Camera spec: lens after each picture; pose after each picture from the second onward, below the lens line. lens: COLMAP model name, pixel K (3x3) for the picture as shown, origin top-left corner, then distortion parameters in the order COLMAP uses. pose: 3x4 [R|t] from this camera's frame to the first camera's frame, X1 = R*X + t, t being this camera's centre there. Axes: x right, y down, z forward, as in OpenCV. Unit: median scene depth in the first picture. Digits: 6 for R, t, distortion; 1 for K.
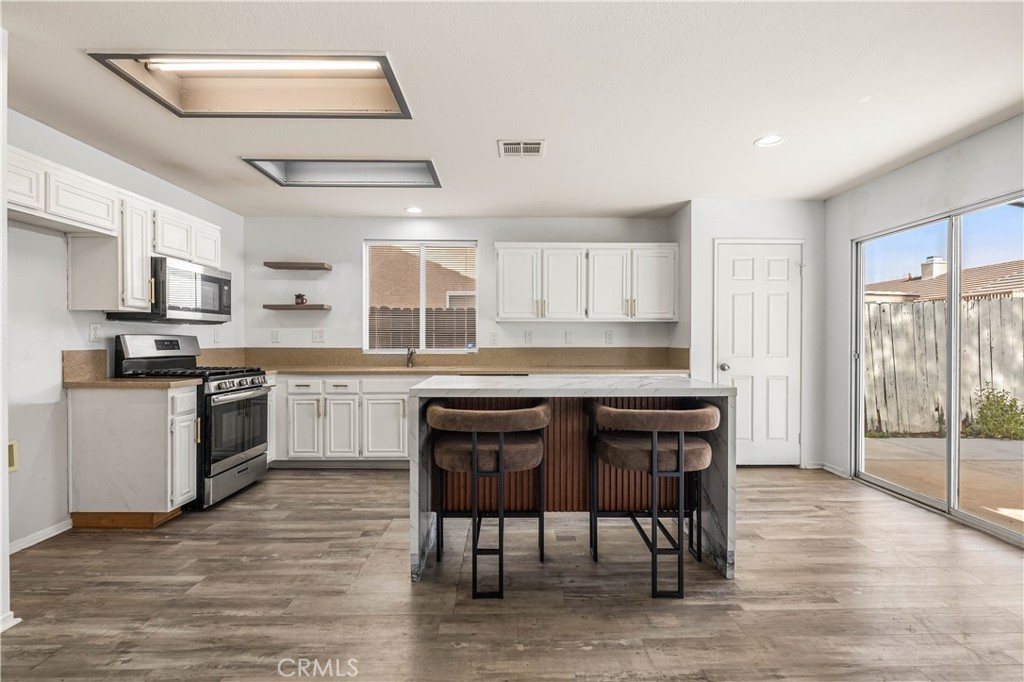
lens RADIAL K [[498.7, 0, 515.5], [0, 498.7, 343.2], [0, 0, 1]] dist [0.000572, -0.000402]
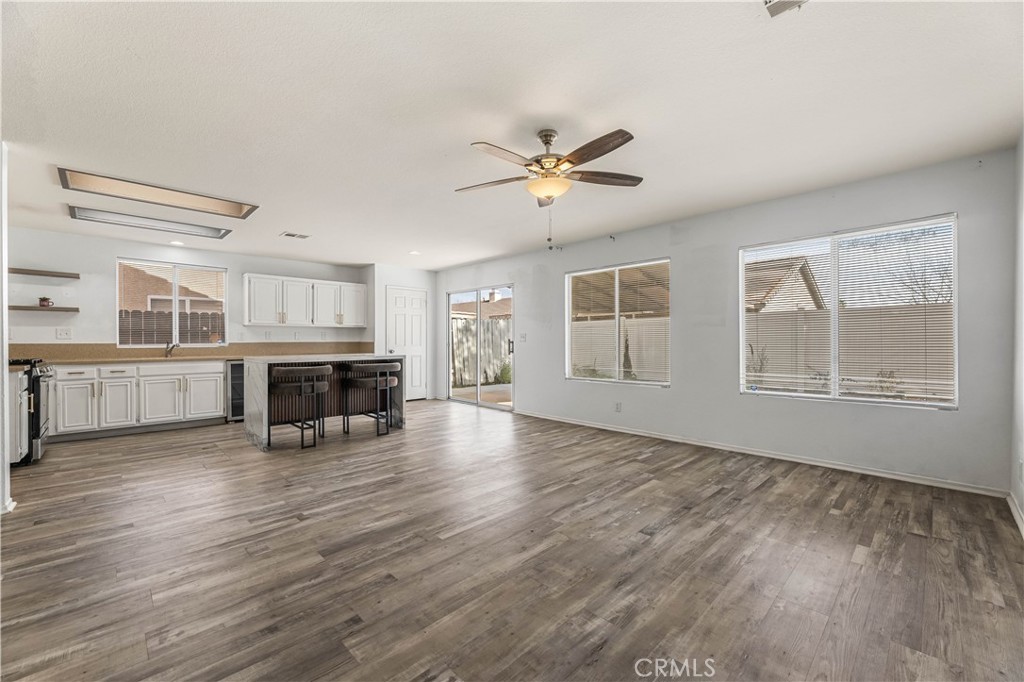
lens RADIAL K [[410.6, 0, 514.2], [0, 410.6, 341.1], [0, 0, 1]] dist [0.001181, 0.000279]
pose [[0.741342, -0.003869, 0.671117, -0.300632], [0.004827, 0.999988, 0.000432, 0.009171], [-0.671110, 0.002919, 0.741352, -0.506120]]
